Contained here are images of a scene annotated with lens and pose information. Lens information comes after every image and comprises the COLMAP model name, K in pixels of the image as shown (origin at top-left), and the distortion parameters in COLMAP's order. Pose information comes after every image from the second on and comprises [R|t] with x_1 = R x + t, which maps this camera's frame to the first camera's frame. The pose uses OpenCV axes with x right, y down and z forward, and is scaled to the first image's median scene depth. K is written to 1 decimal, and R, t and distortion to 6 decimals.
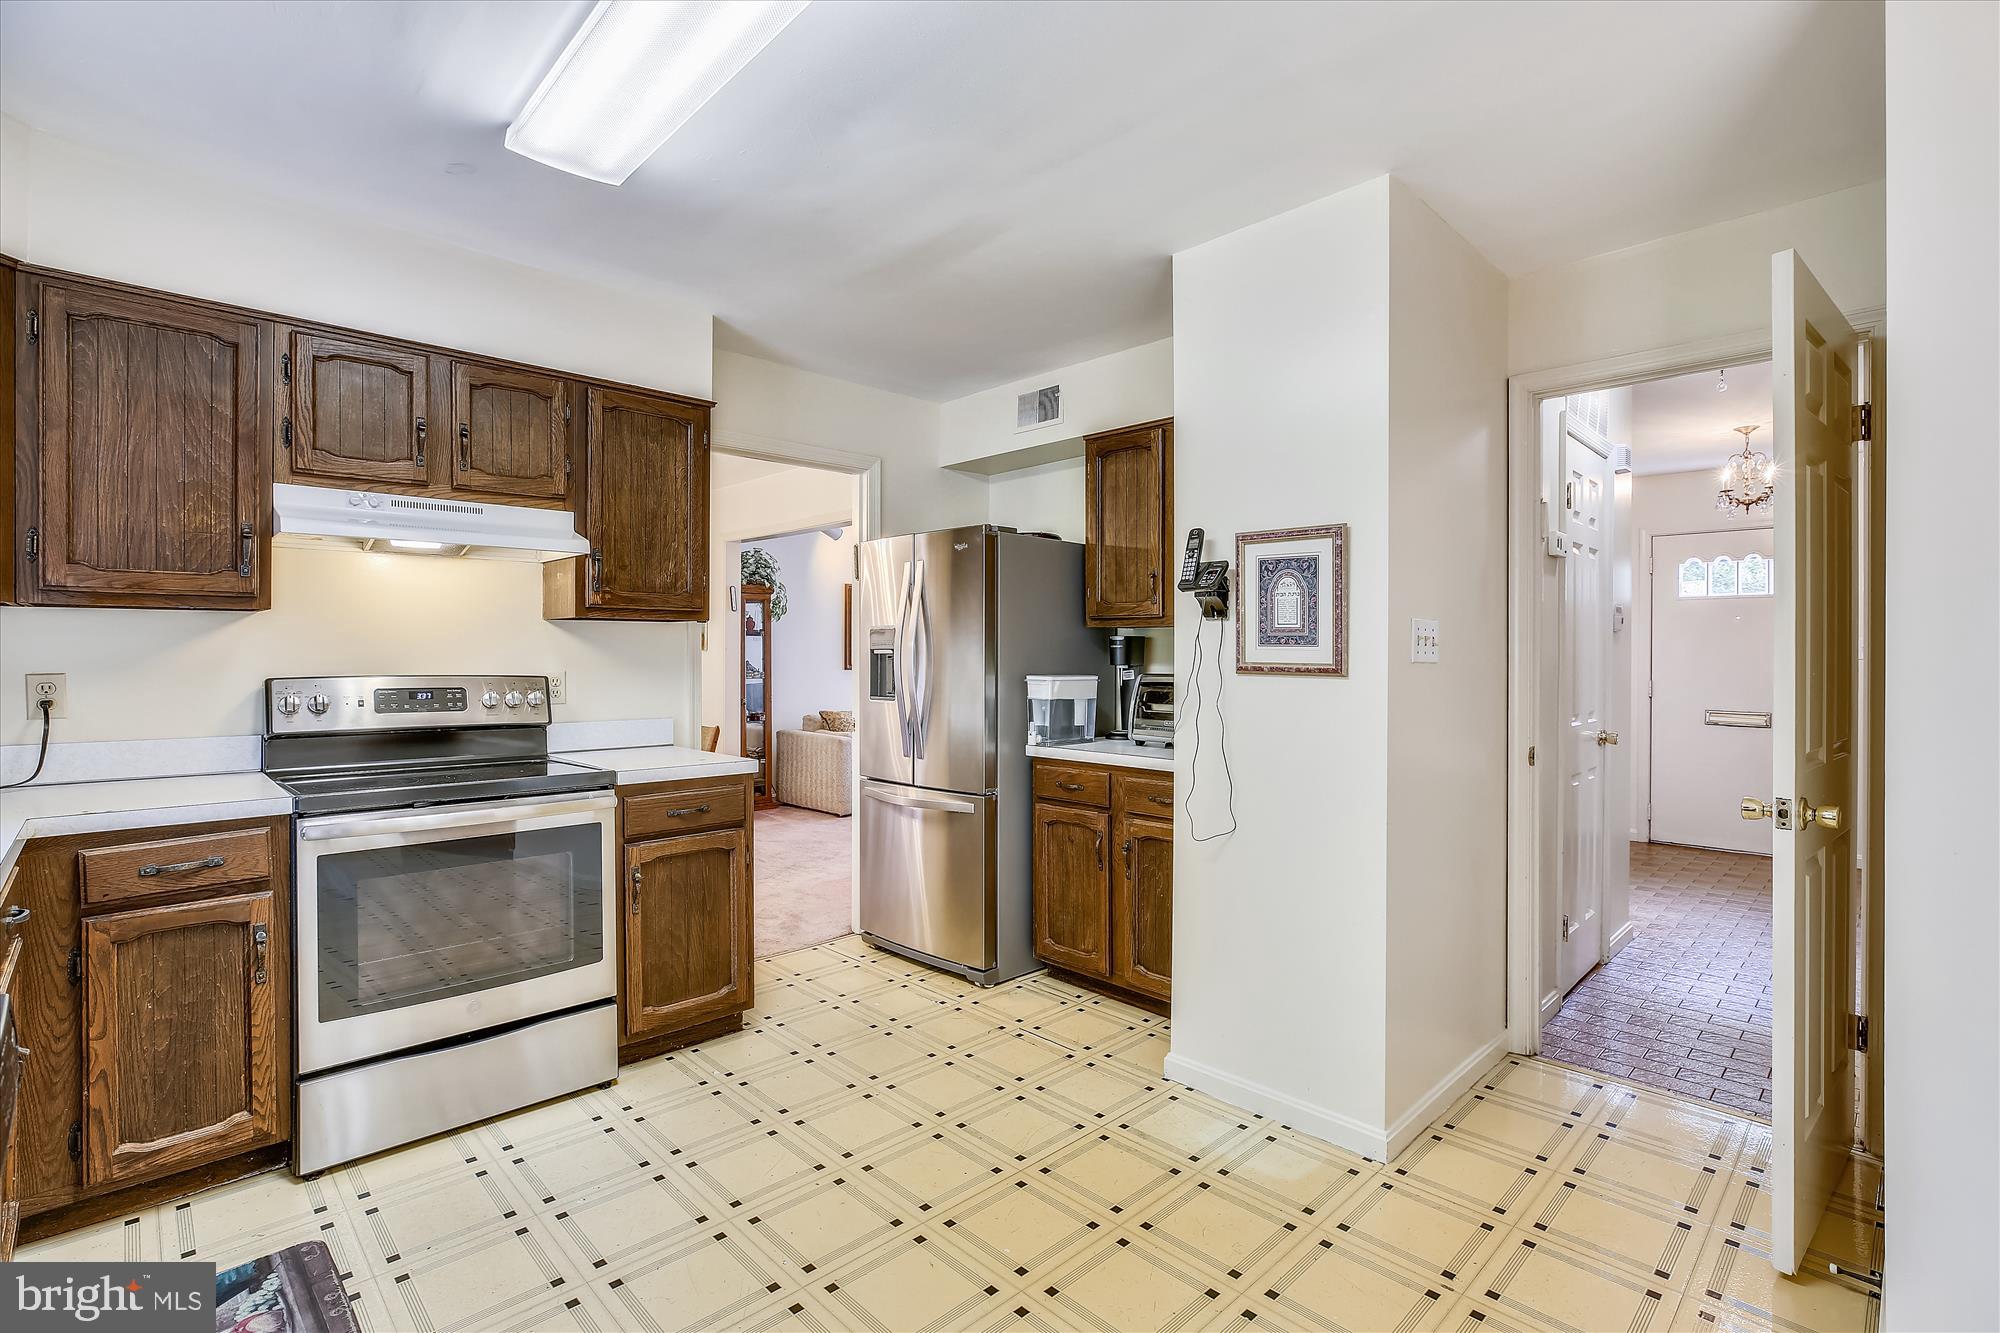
lens RADIAL K [[926.1, 0, 985.4], [0, 926.1, 658.7], [0, 0, 1]] dist [-0.012928, 0.002906]
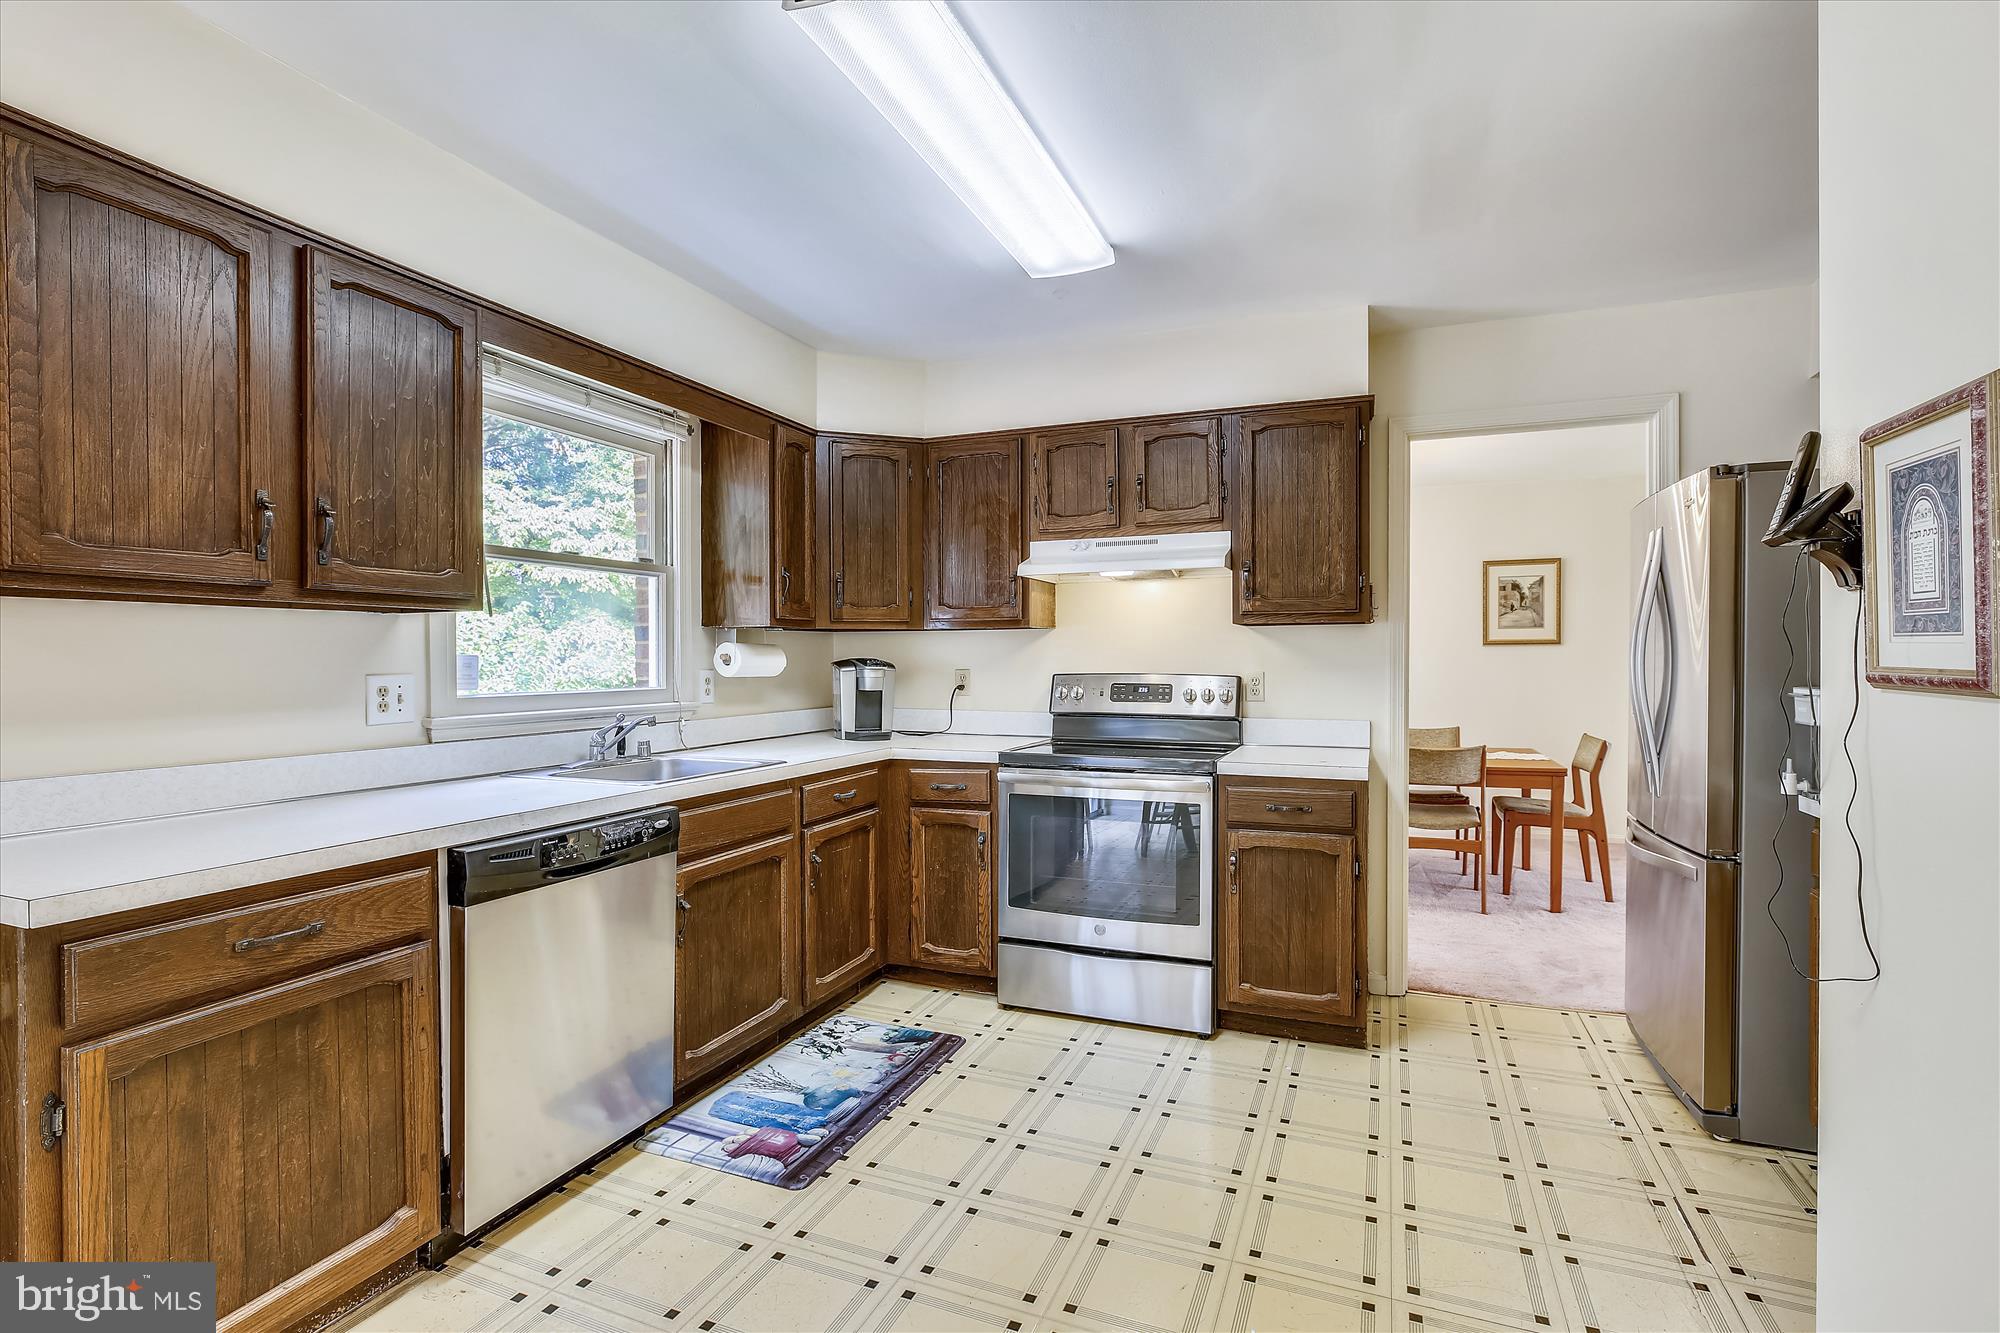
lens RADIAL K [[926.1, 0, 988.7], [0, 926.1, 663.8], [0, 0, 1]] dist [-0.012928, 0.002906]
pose [[0.416753, 0.002905, -0.909015, 0.506783], [-0.001002, 0.999996, 0.002736, 0.001310], [0.909019, -0.000229, 0.416754, 0.285684]]
